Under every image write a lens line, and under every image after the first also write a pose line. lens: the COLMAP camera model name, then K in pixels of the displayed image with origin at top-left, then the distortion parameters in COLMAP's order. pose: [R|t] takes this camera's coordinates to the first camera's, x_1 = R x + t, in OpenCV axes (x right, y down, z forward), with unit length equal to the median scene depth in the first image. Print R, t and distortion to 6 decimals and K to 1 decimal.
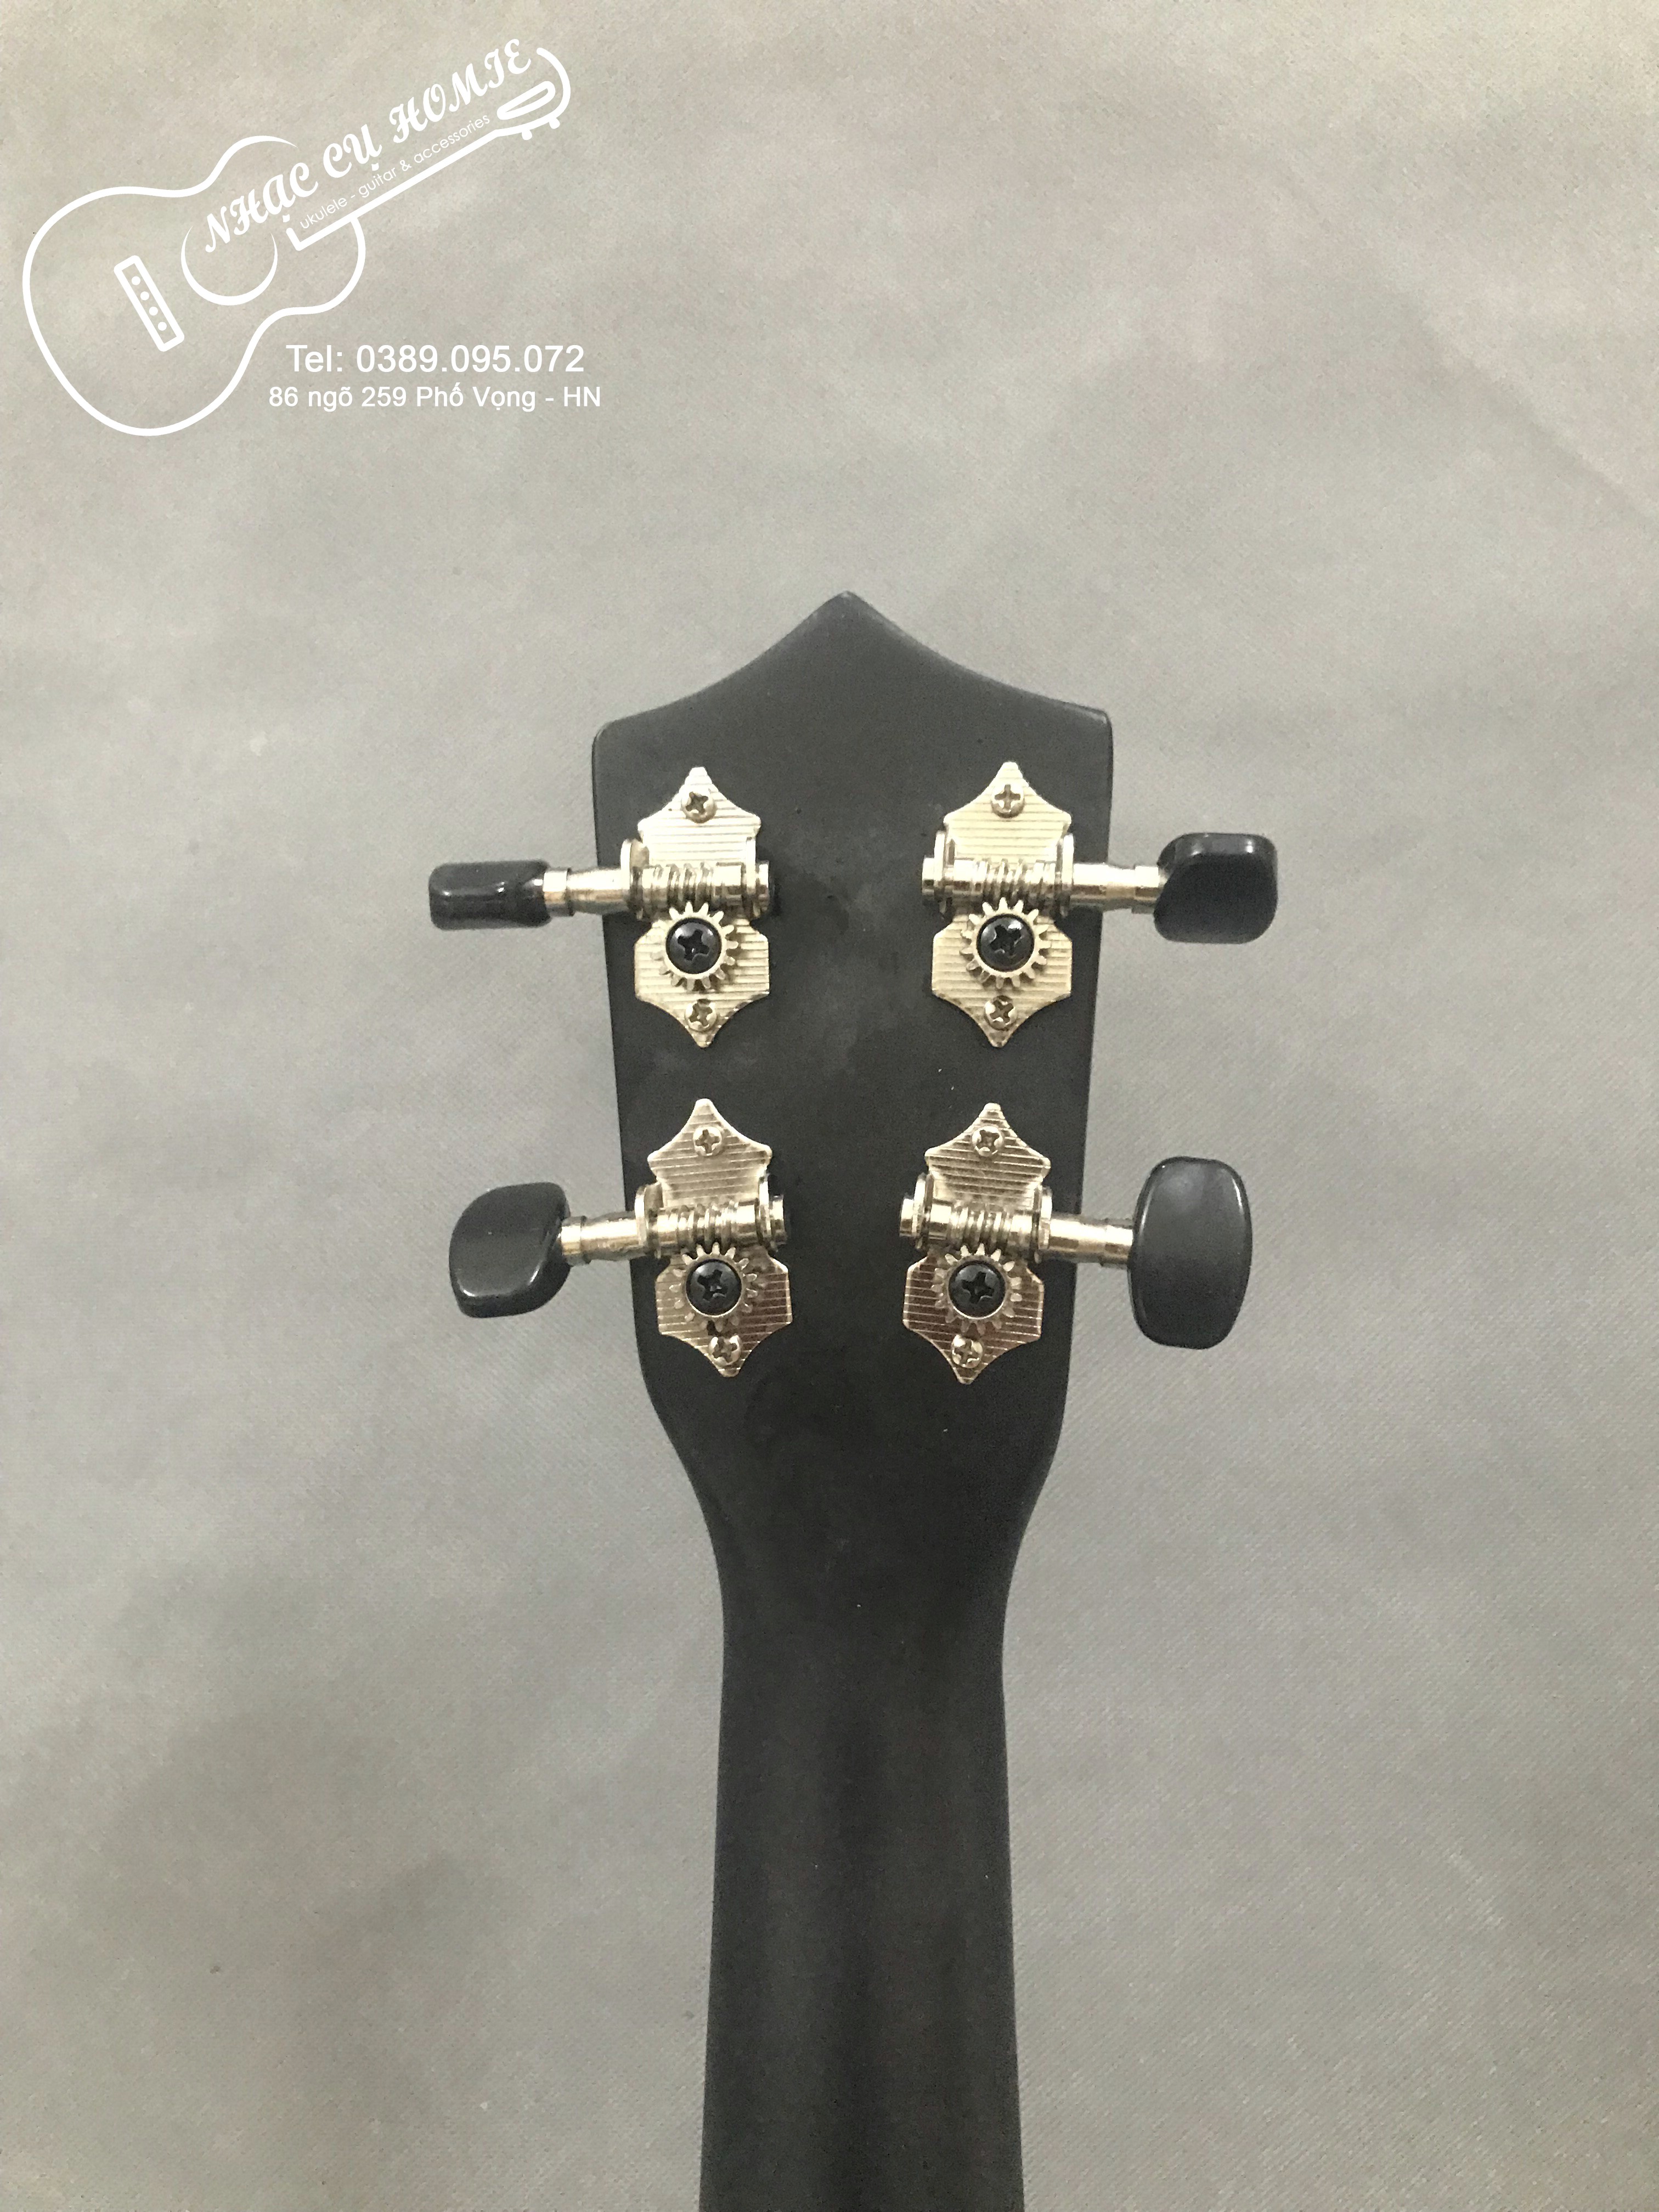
lens RADIAL K [[1778.0, 0, 837.3], [0, 1778.0, 1102.8], [0, 0, 1]] dist [-0.004410, -0.000103]
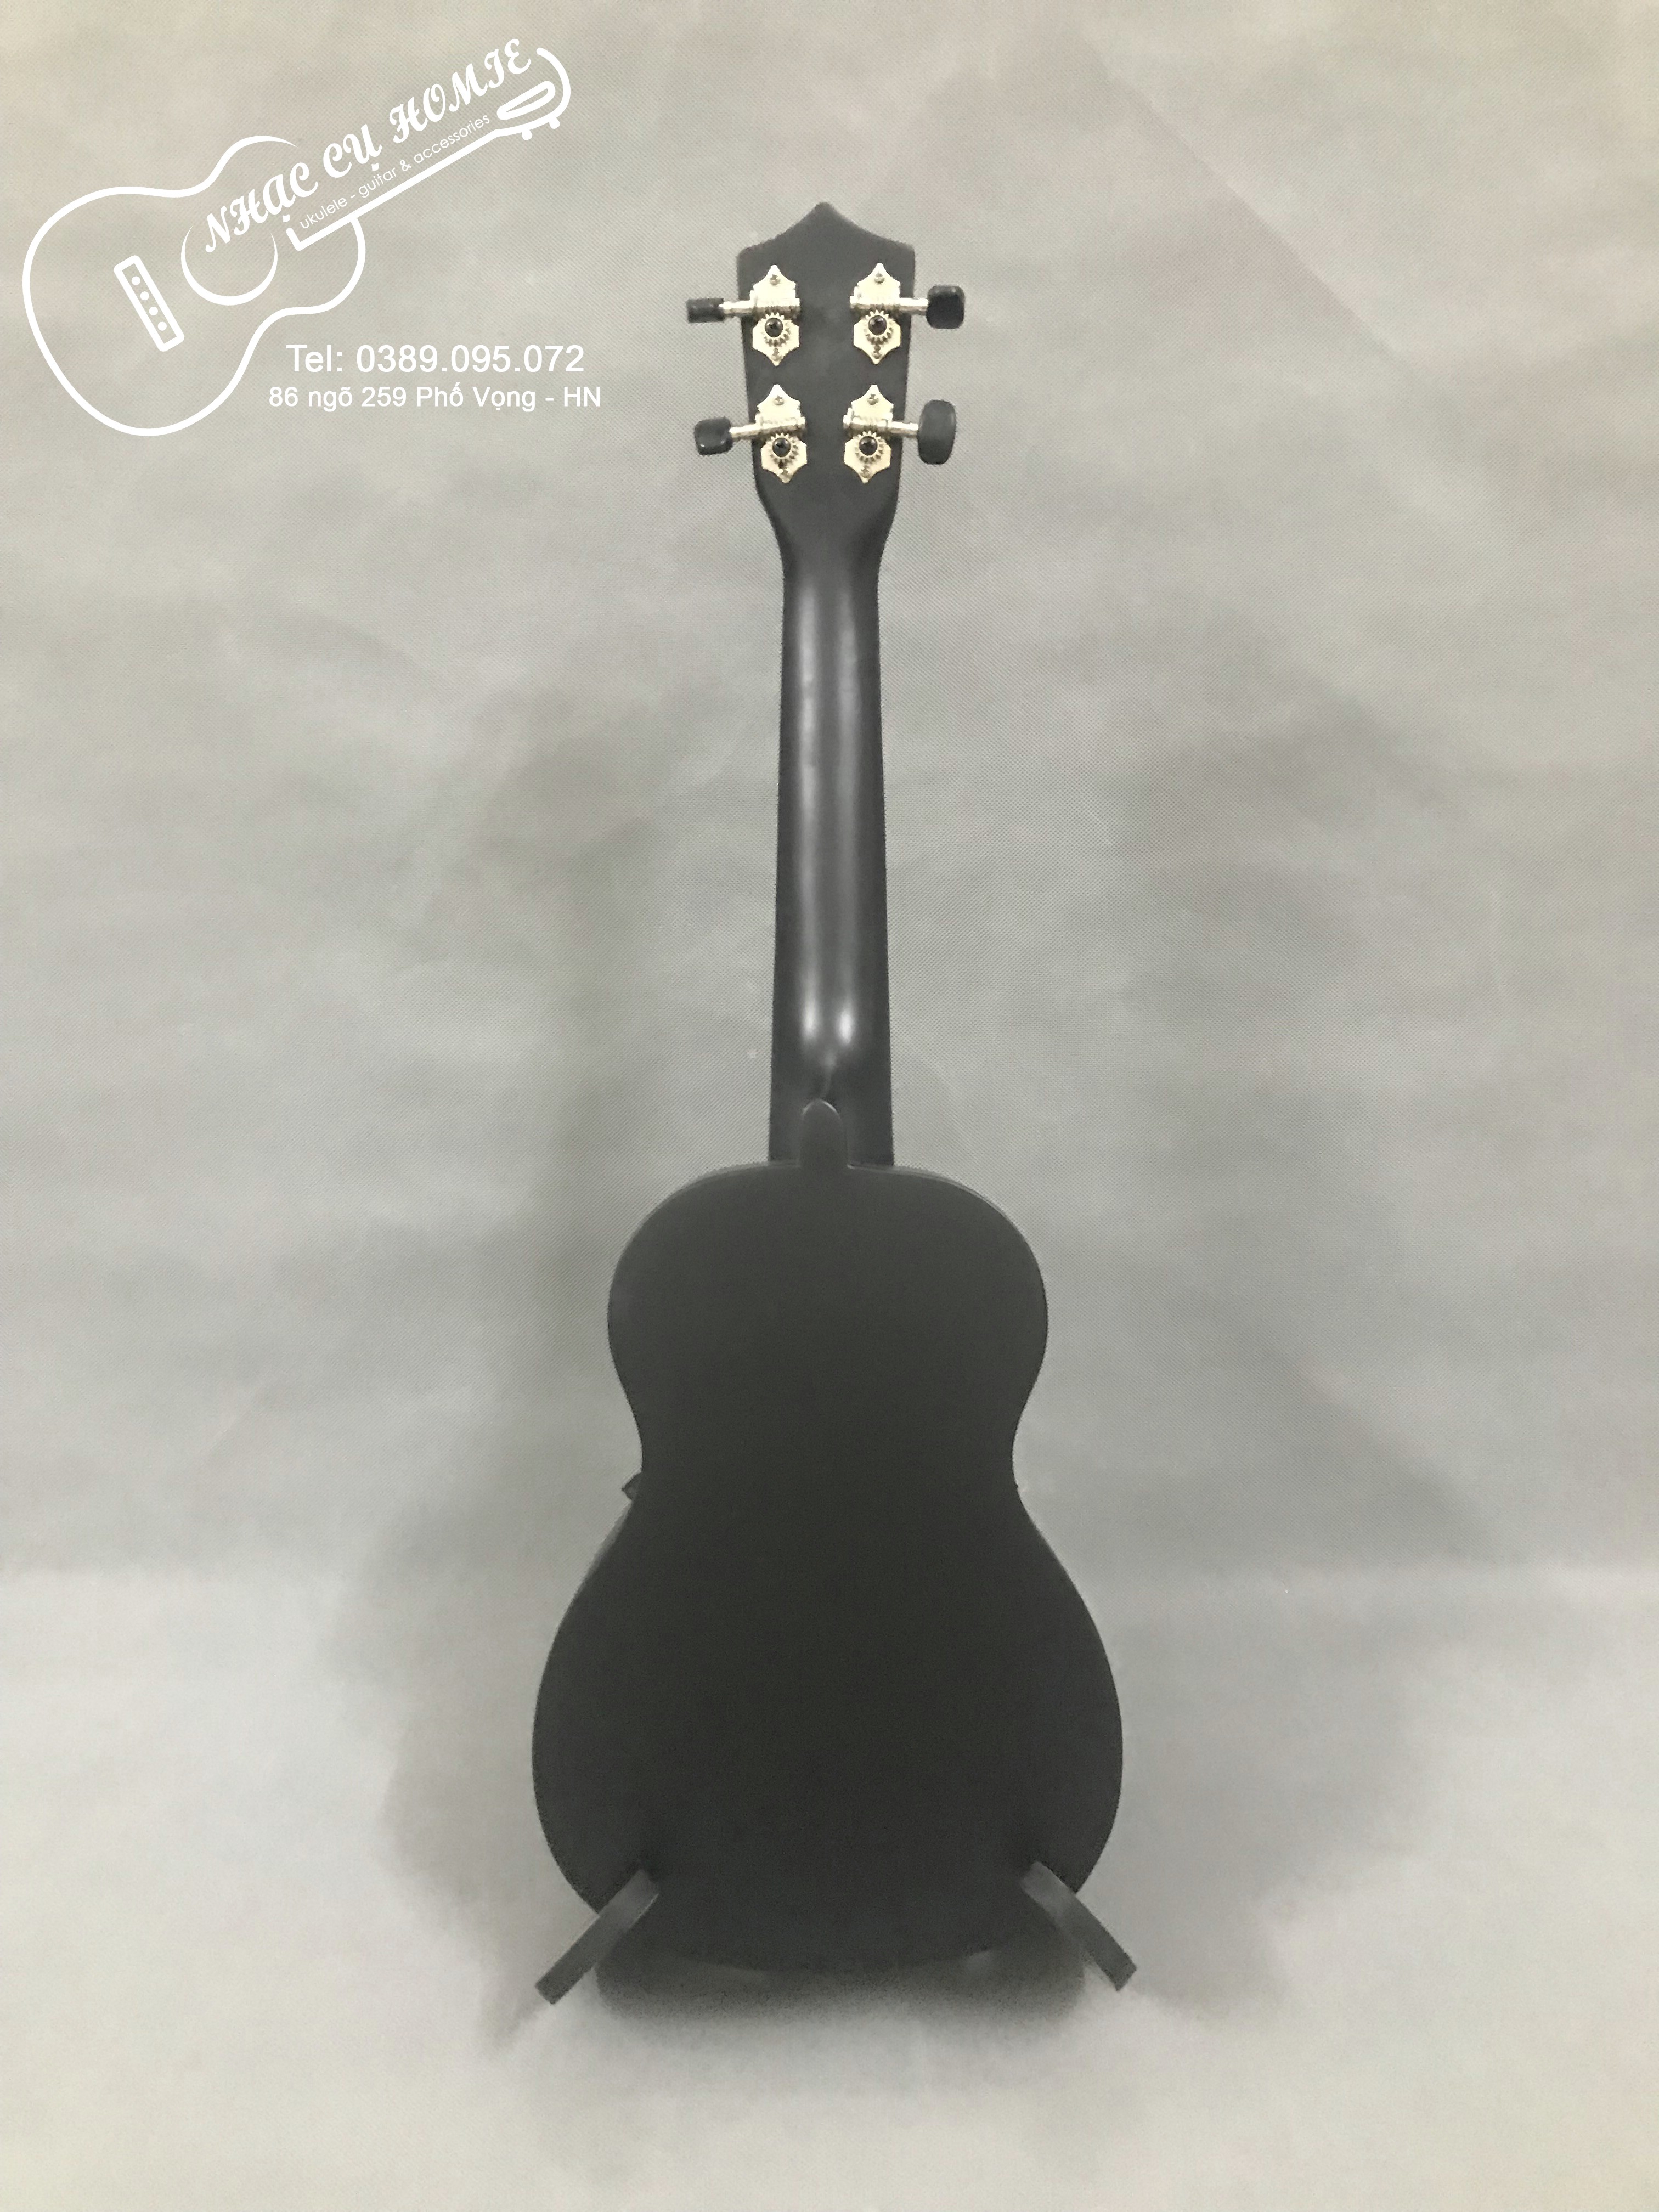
lens RADIAL K [[1778.0, 0, 837.3], [0, 1778.0, 1102.8], [0, 0, 1]] dist [-0.004410, -0.000103]
pose [[0.999552, -0.008793, 0.028620, -0.070390], [0.003167, 0.981591, 0.190971, 0.613140], [-0.029772, -0.190794, 0.981178, -2.158861]]
